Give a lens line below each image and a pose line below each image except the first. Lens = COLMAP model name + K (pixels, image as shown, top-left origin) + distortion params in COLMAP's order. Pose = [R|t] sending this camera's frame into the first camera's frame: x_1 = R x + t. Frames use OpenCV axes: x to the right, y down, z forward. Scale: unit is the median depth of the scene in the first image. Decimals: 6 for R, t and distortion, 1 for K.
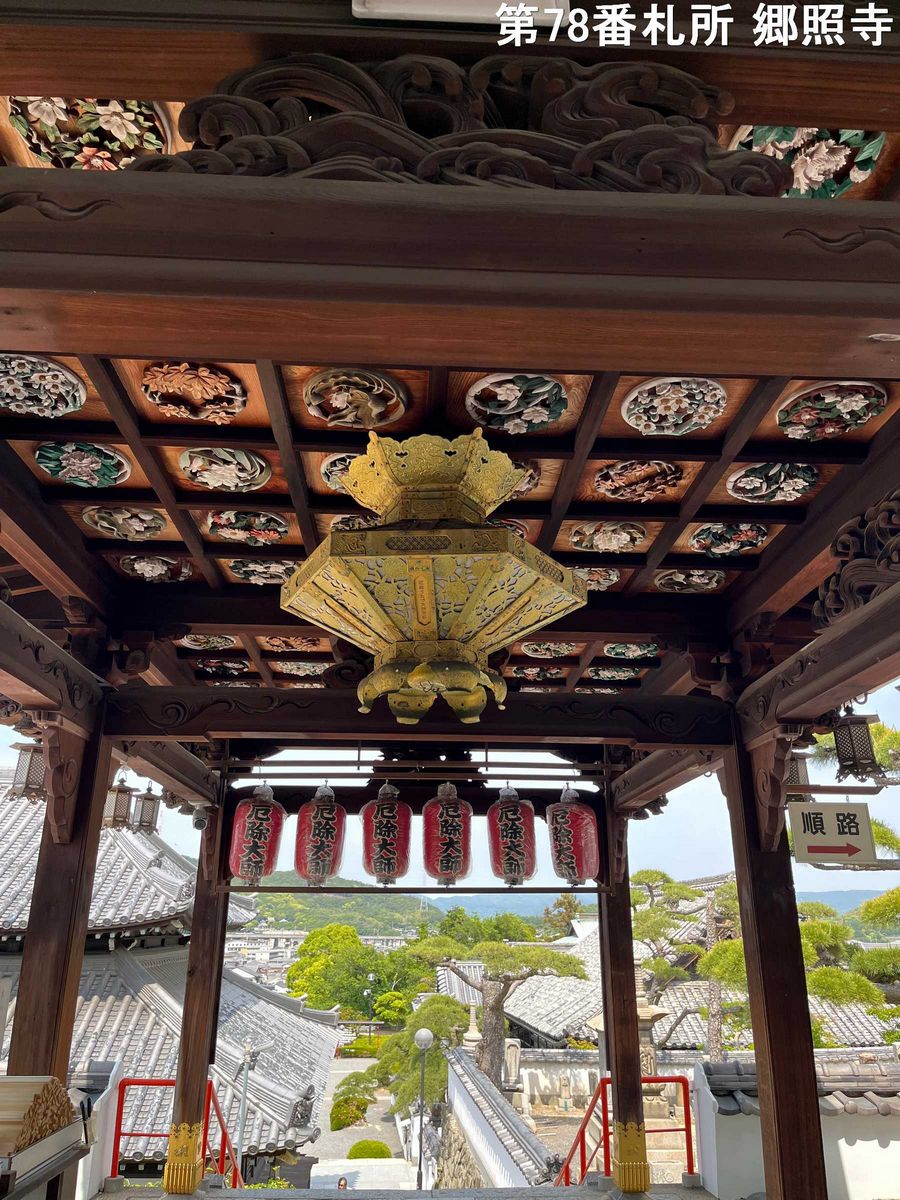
lens RADIAL K [[898.0, 0, 450.0], [0, 898.0, 600.0], [0, 0, 1]] dist [0.046318, -0.057710]
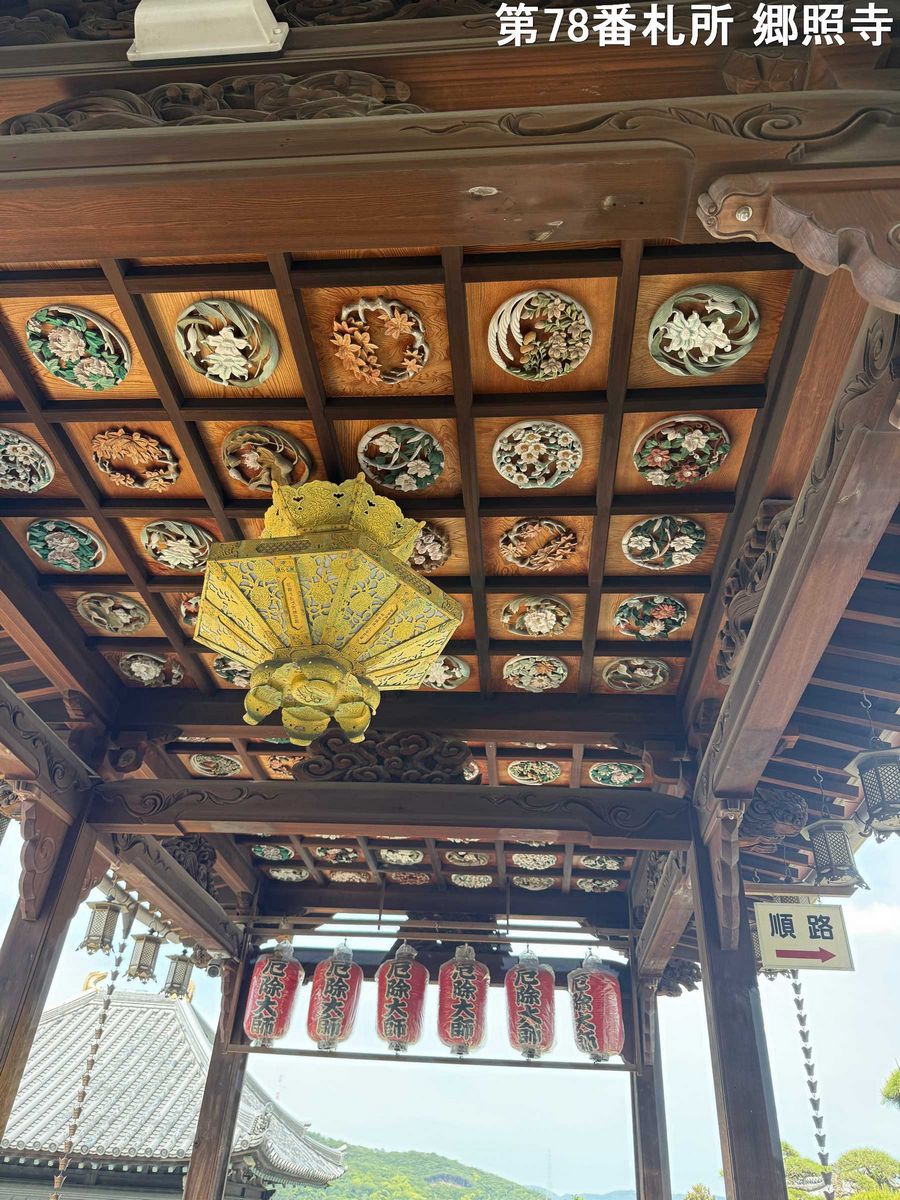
lens RADIAL K [[824.5, 0, 445.8], [0, 824.5, 595.6], [0, 0, 1]] dist [0.158282, -0.319338]
pose [[0.991980, -0.027317, -0.123404, 0.193471], [-0.008893, 0.958858, -0.283746, 0.190758], [0.126078, 0.282568, 0.950926, 0.028115]]
